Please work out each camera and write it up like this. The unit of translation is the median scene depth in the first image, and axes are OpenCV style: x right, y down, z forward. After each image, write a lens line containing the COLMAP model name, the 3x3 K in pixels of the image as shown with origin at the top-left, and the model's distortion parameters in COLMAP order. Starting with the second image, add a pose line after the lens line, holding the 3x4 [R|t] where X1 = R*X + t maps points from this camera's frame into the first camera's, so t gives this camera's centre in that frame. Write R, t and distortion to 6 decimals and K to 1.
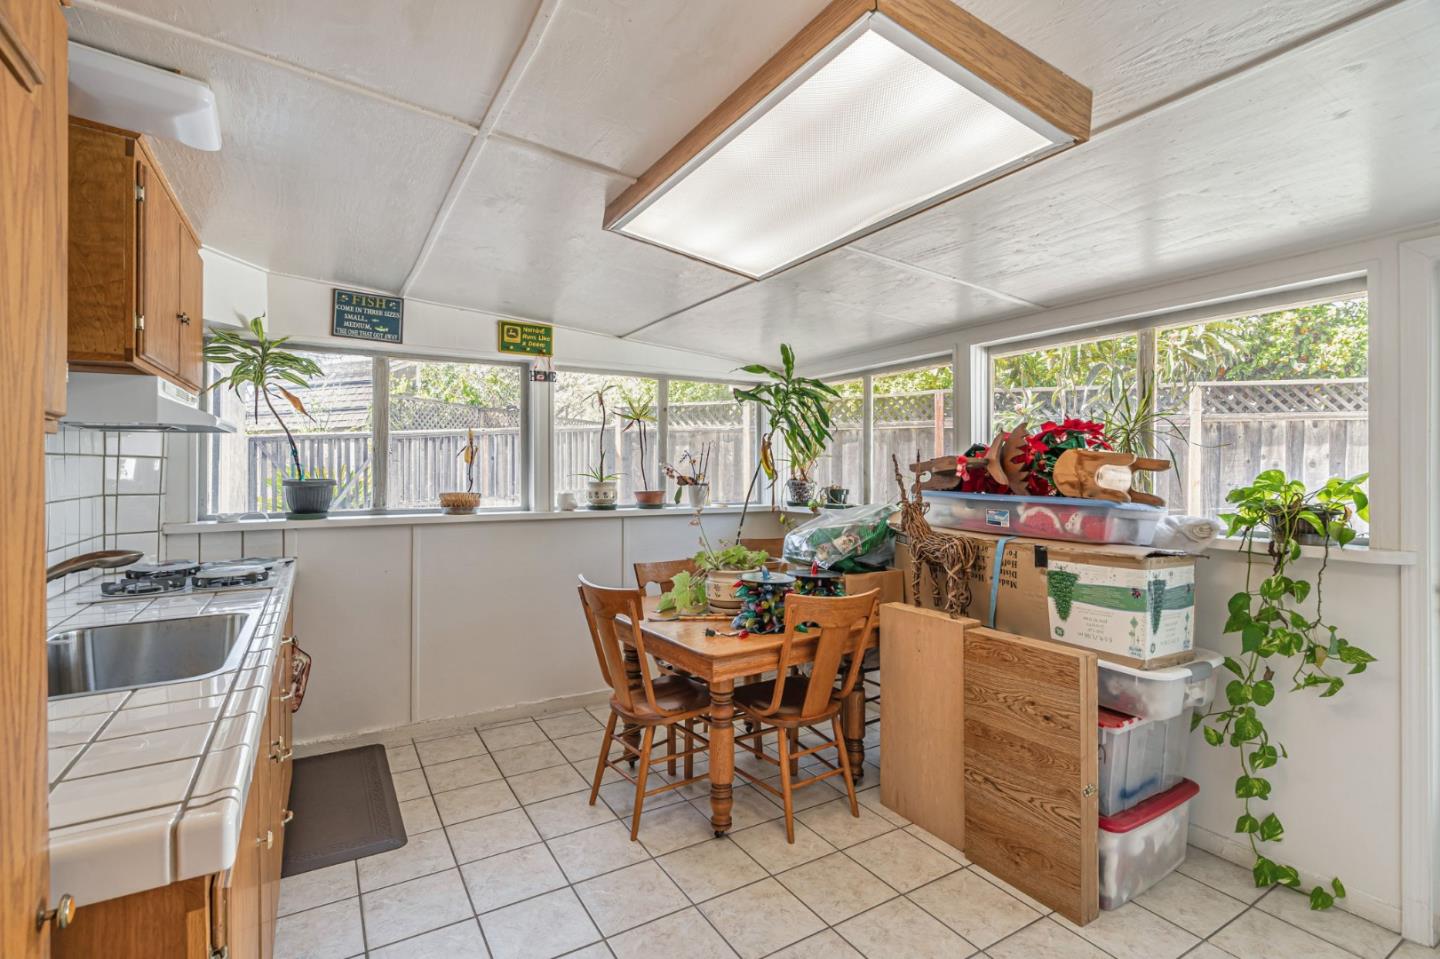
lens RADIAL K [[677.9, 0, 721.1], [0, 677.9, 471.3], [0, 0, 1]] dist [-0.001339, 0.000221]
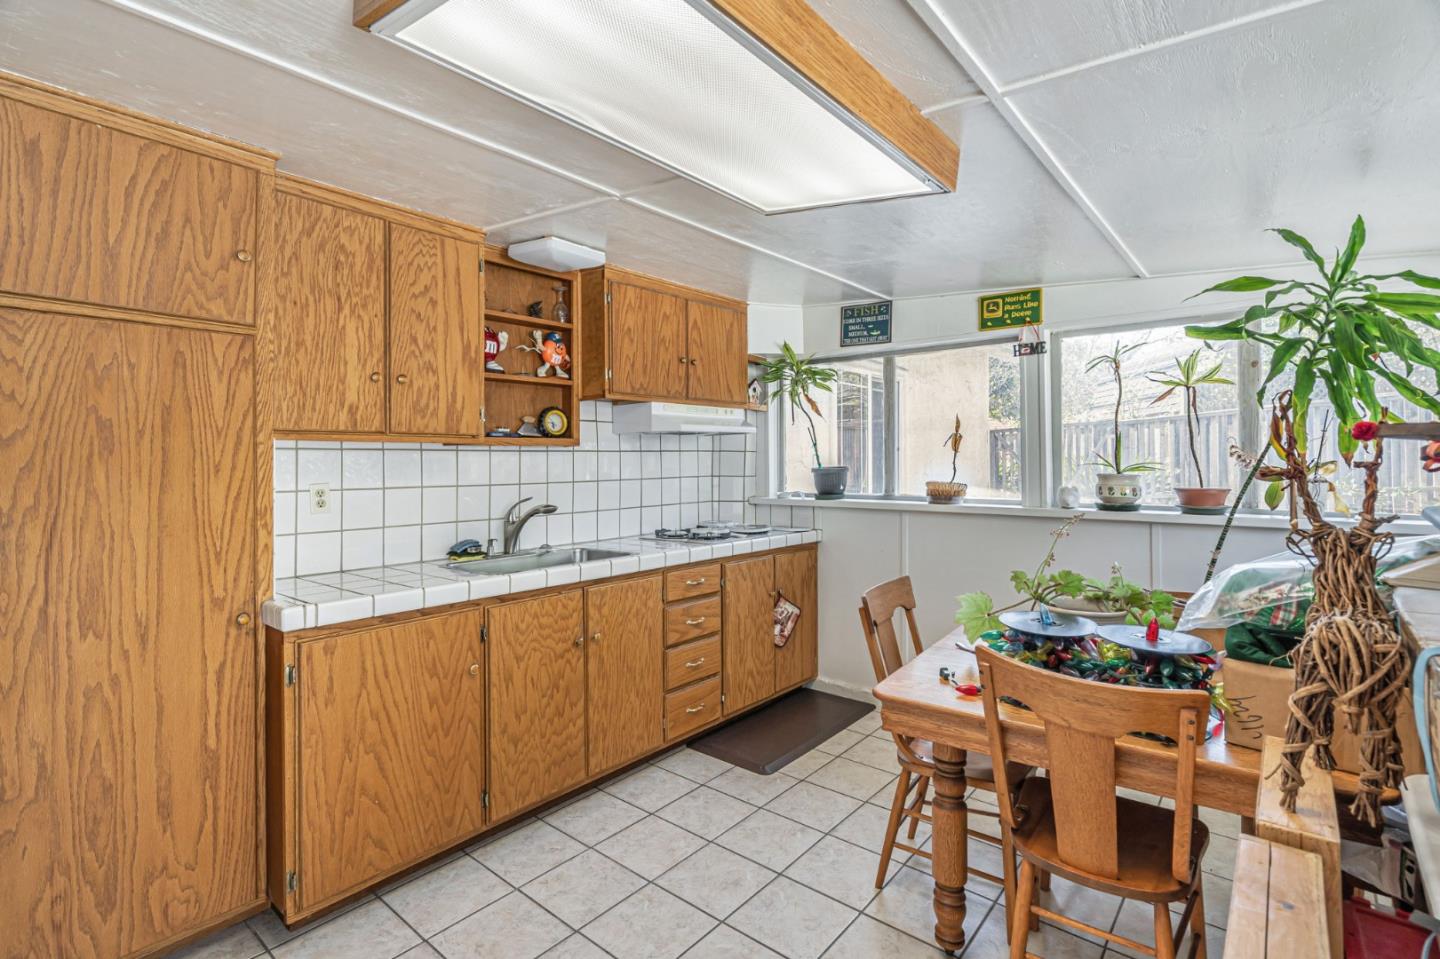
lens RADIAL K [[677.9, 0, 722.3], [0, 677.9, 456.8], [0, 0, 1]] dist [-0.001339, 0.000221]
pose [[0.329452, -0.009111, -0.944129, 0.447096], [-0.001679, 0.999946, -0.010236, 0.005780], [0.944171, 0.004957, 0.329419, 0.379176]]
